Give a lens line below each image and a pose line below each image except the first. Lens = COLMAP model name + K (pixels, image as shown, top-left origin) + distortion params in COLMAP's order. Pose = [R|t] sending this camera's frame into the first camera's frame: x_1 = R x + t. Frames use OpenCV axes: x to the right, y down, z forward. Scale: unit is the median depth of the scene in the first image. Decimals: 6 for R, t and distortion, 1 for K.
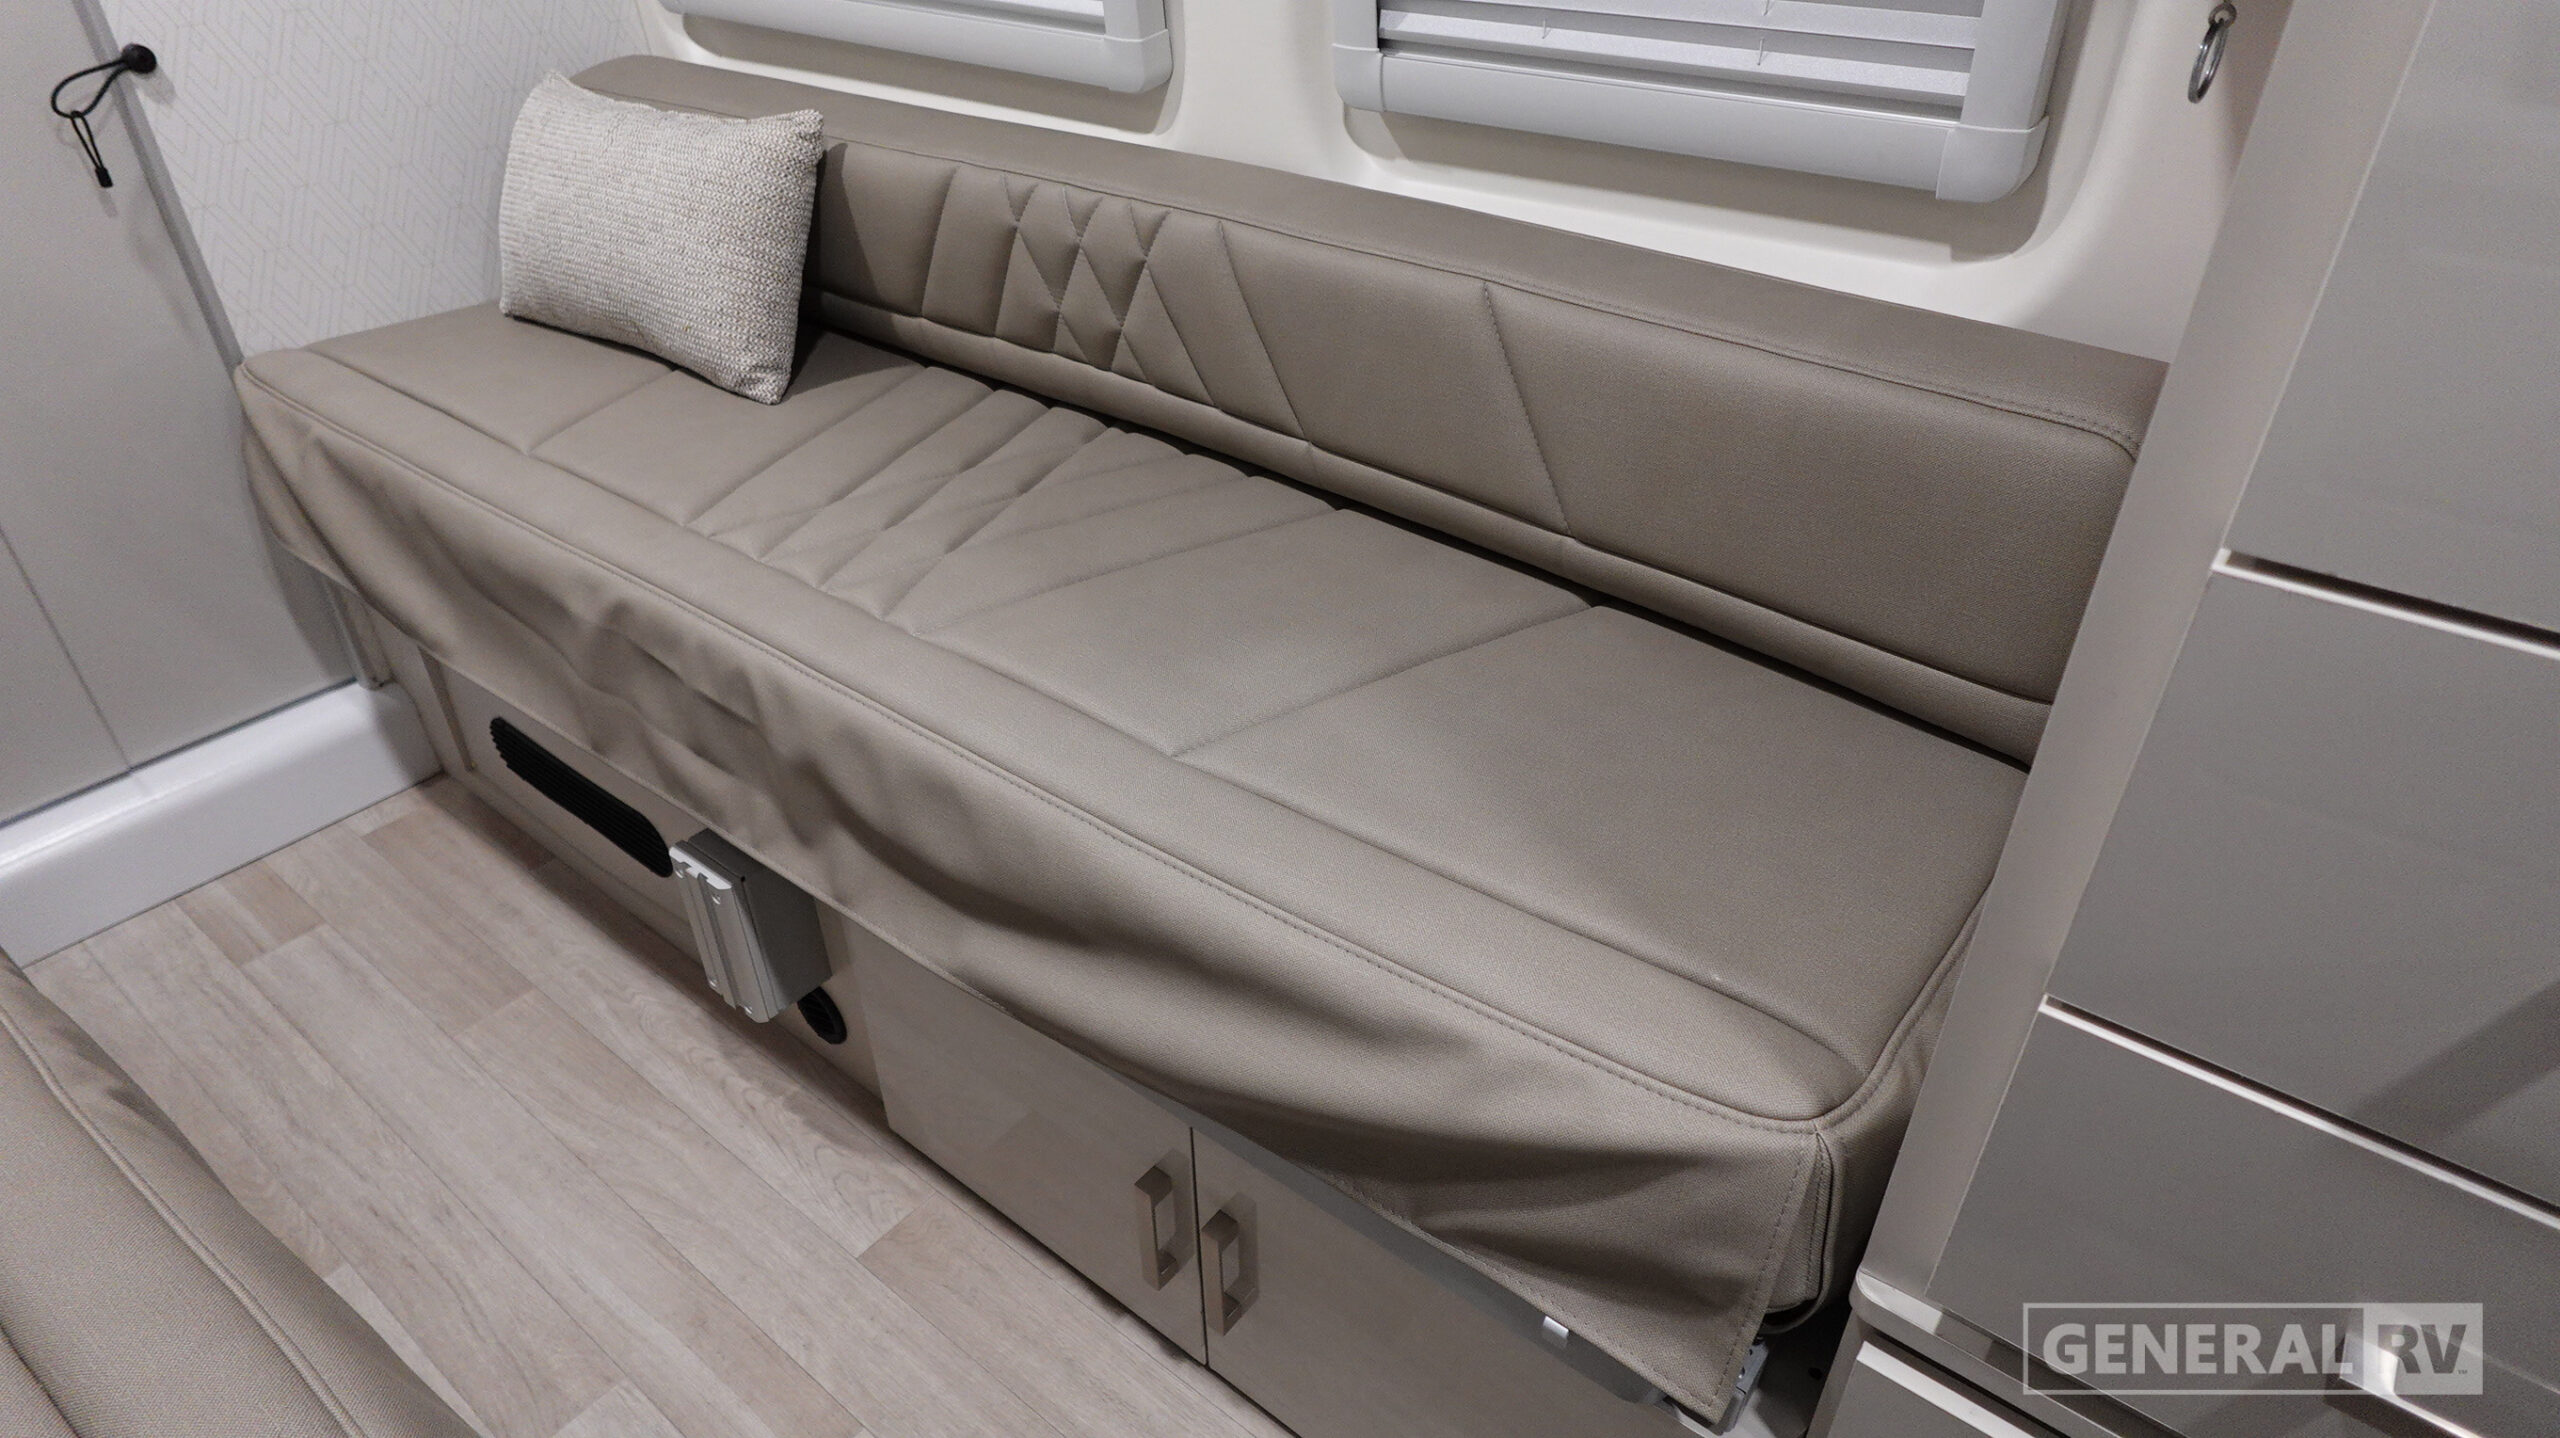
lens RADIAL K [[1474.8, 0, 1282.1], [0, 1474.8, 719.0], [0, 0, 1]] dist [-0.003521, 0.002876]
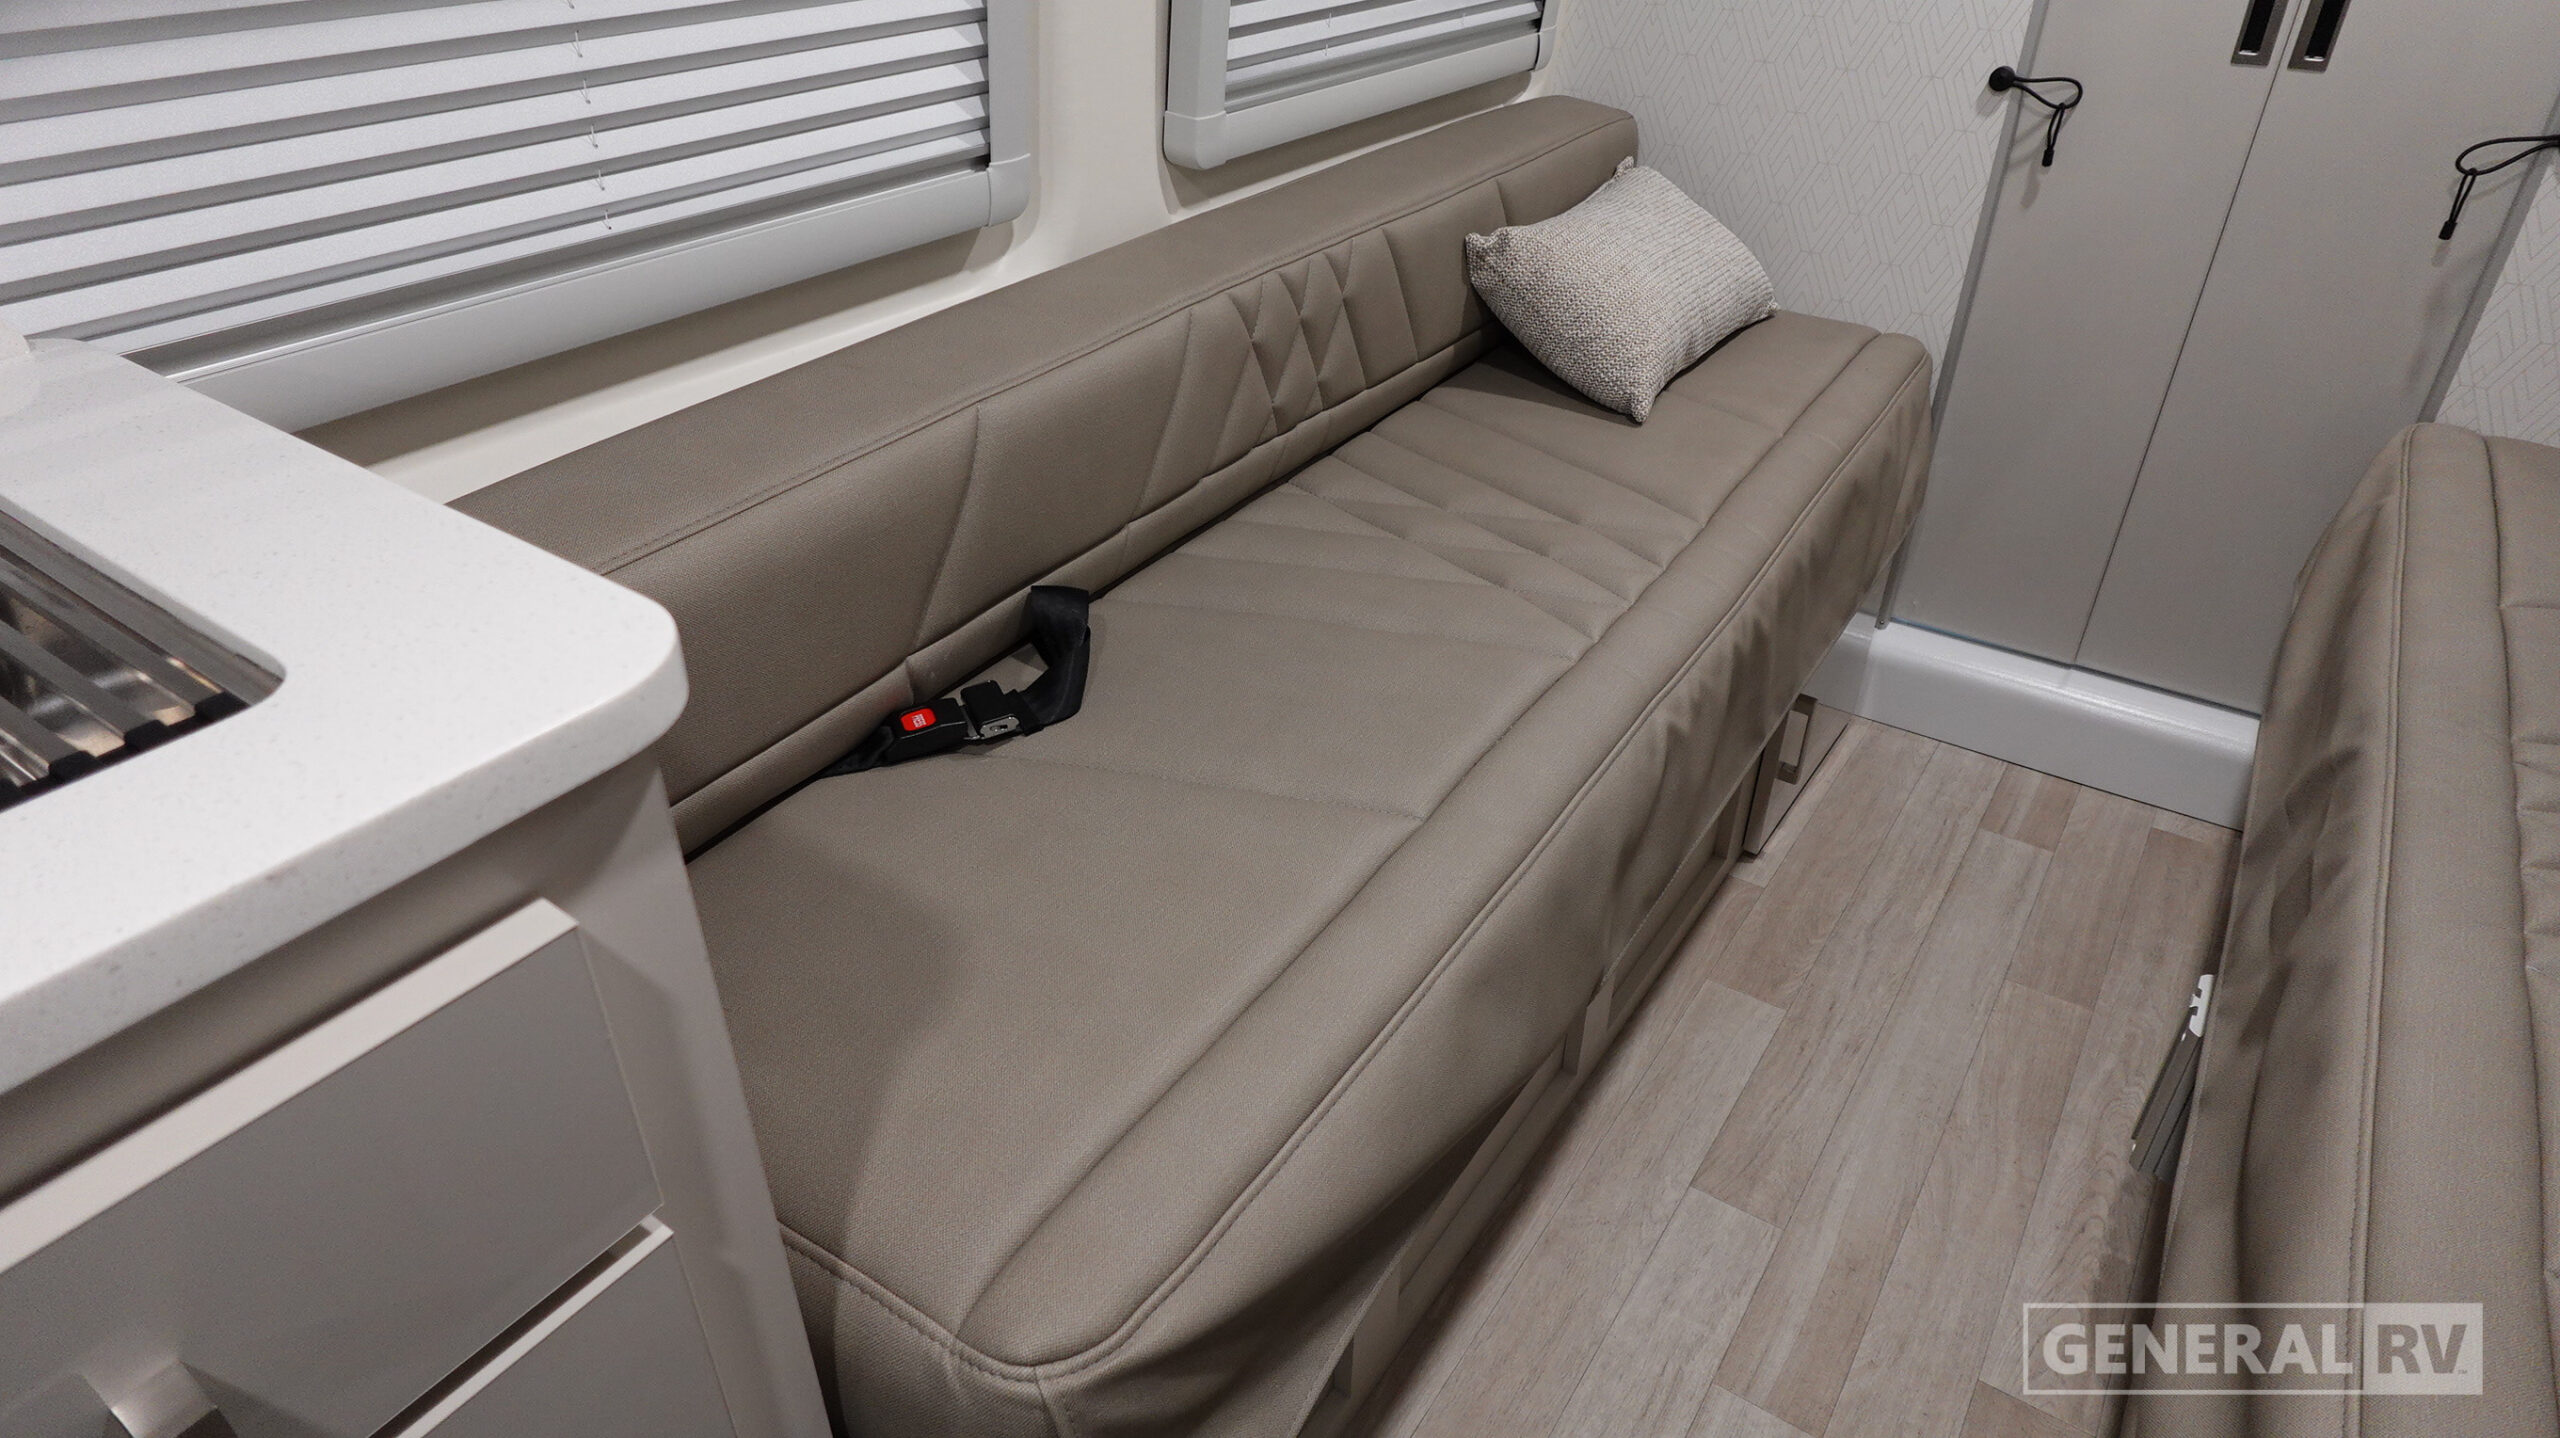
lens RADIAL K [[1474.8, 0, 1282.1], [0, 1474.8, 719.0], [0, 0, 1]] dist [-0.003521, 0.002876]
pose [[0.074418, 0.541610, -0.837329, 0.227510], [-0.563425, 0.715634, 0.412819, -0.078136], [0.822809, 0.441051, 0.358413, 0.075718]]
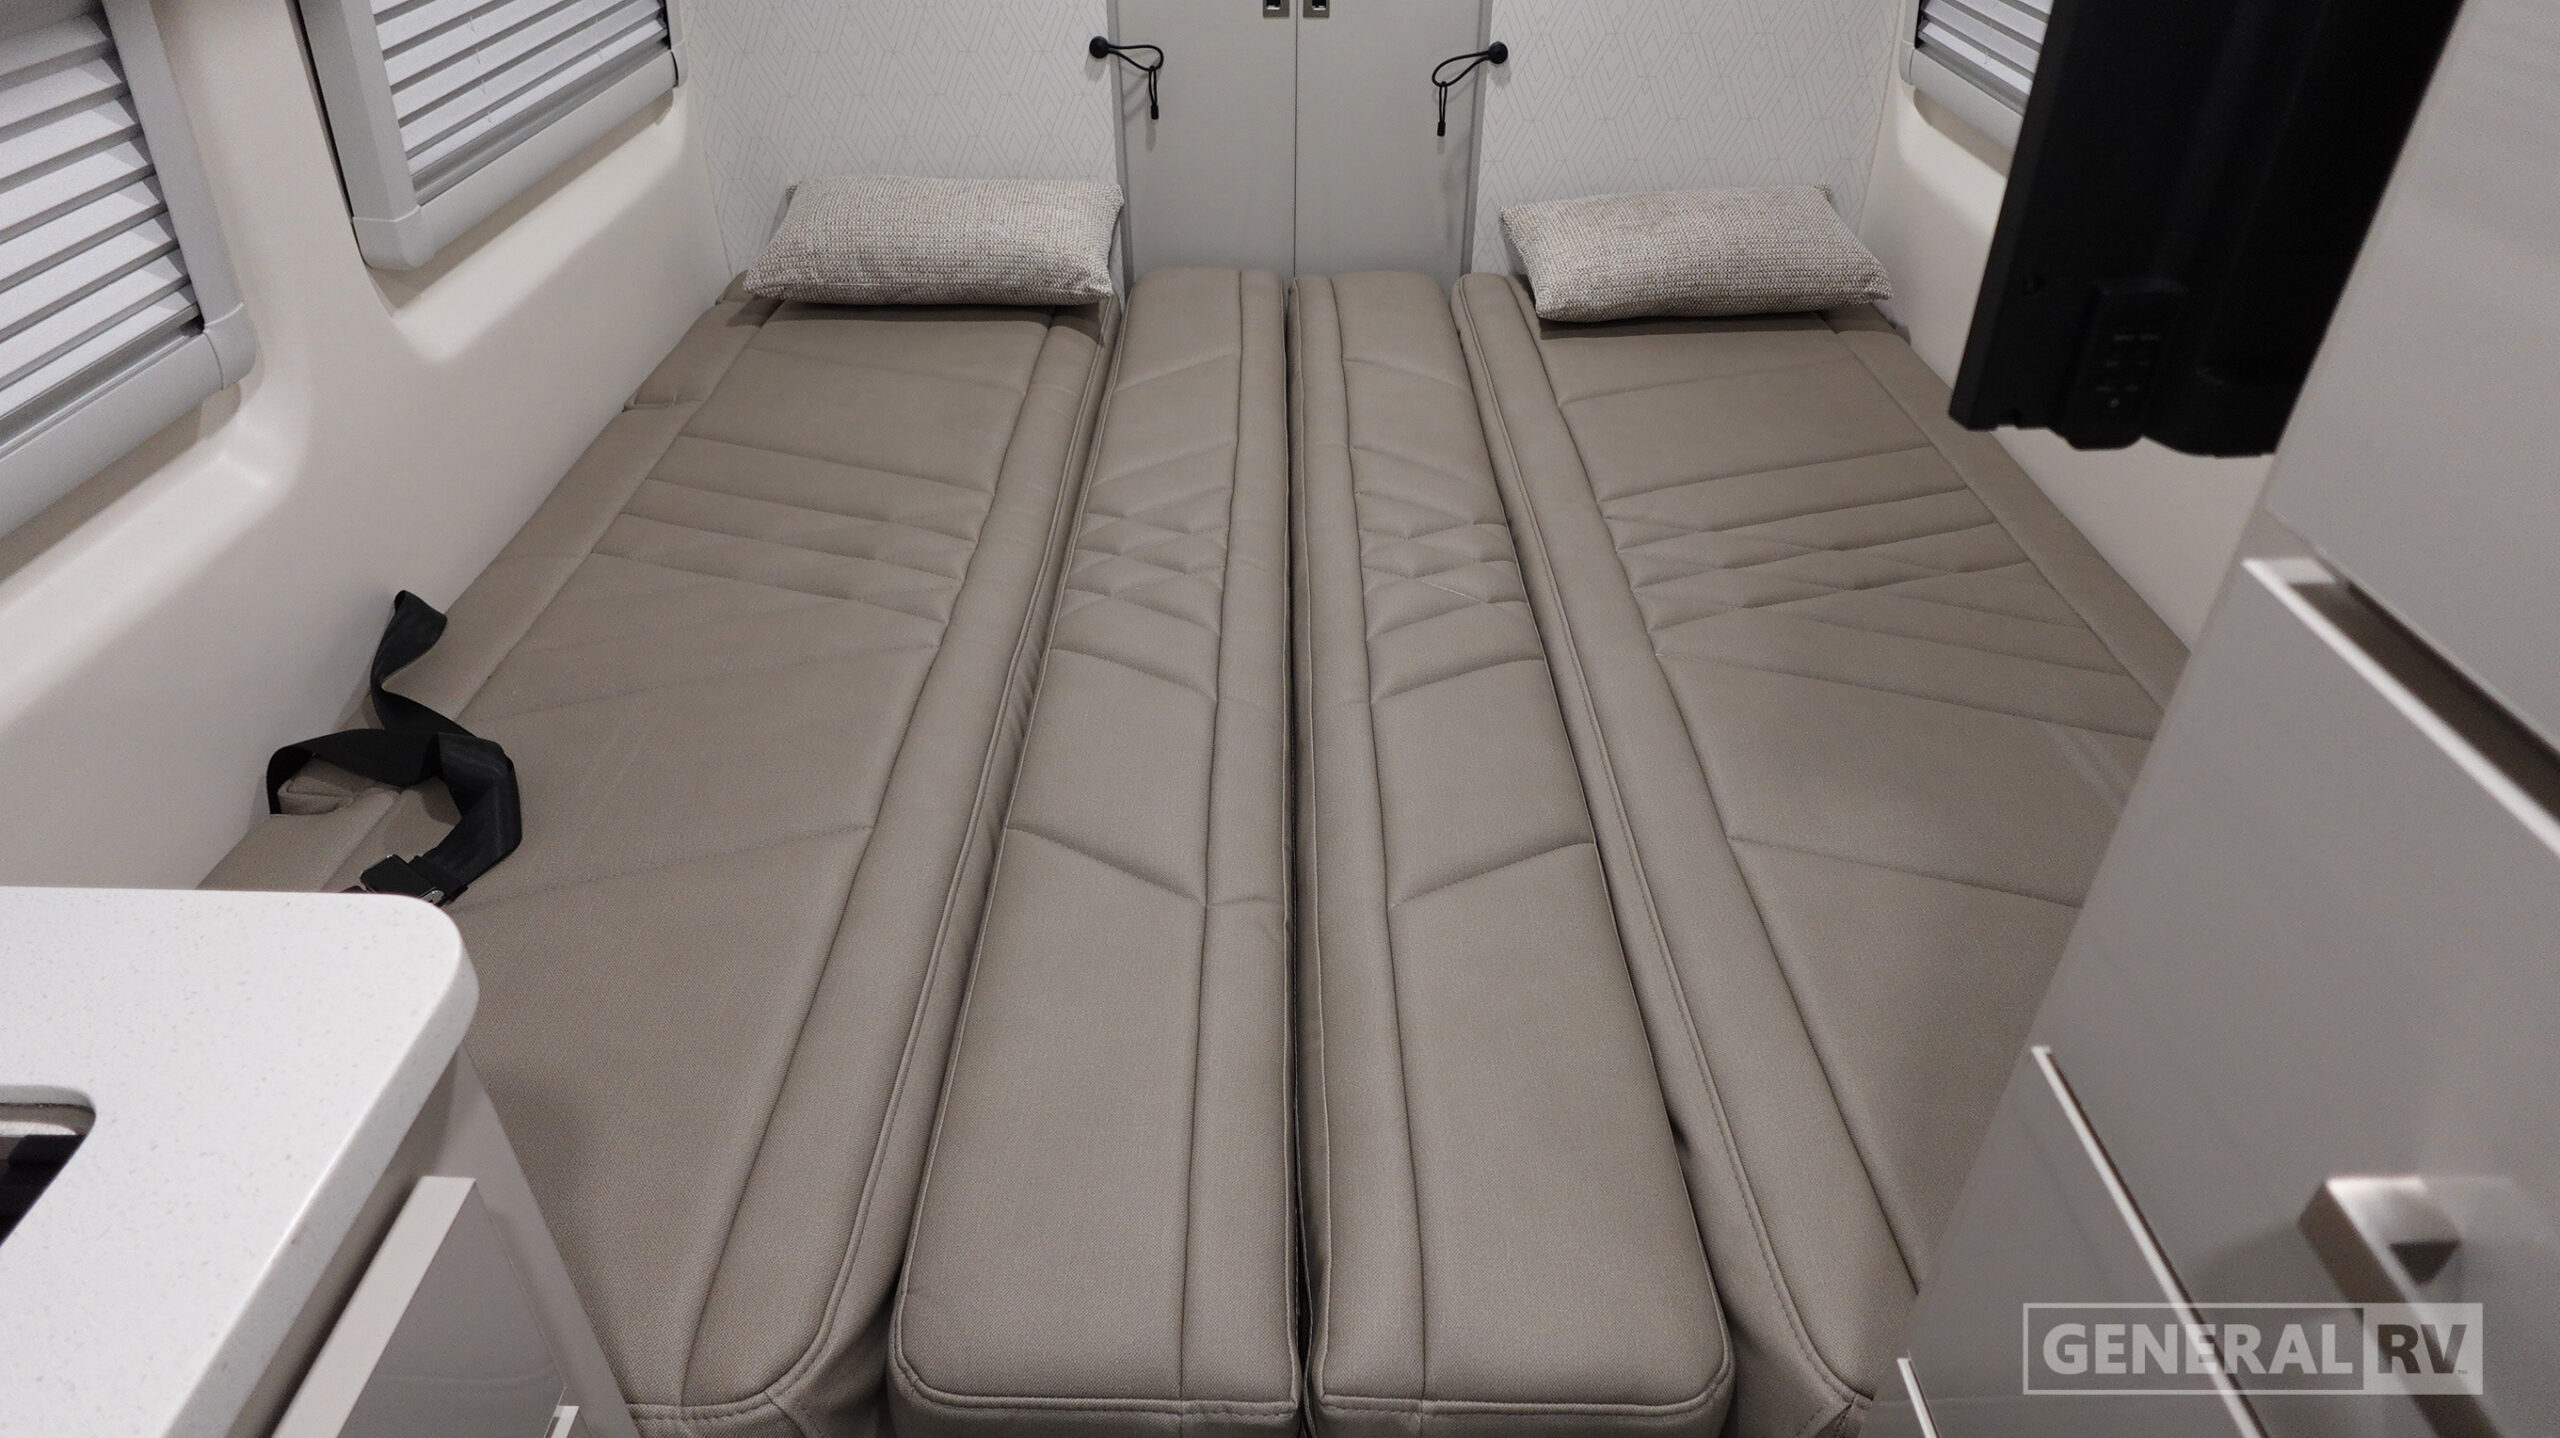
lens RADIAL K [[1468.8, 0, 1280.0], [0, 1468.8, 719.0], [0, 0, 1]] dist [-0.005242, -0.001679]
pose [[0.618908, 0.463248, -0.634314, 0.268442], [-0.444769, 0.872315, 0.203095, -0.089209], [0.647405, 0.156426, 0.745921, -0.069545]]
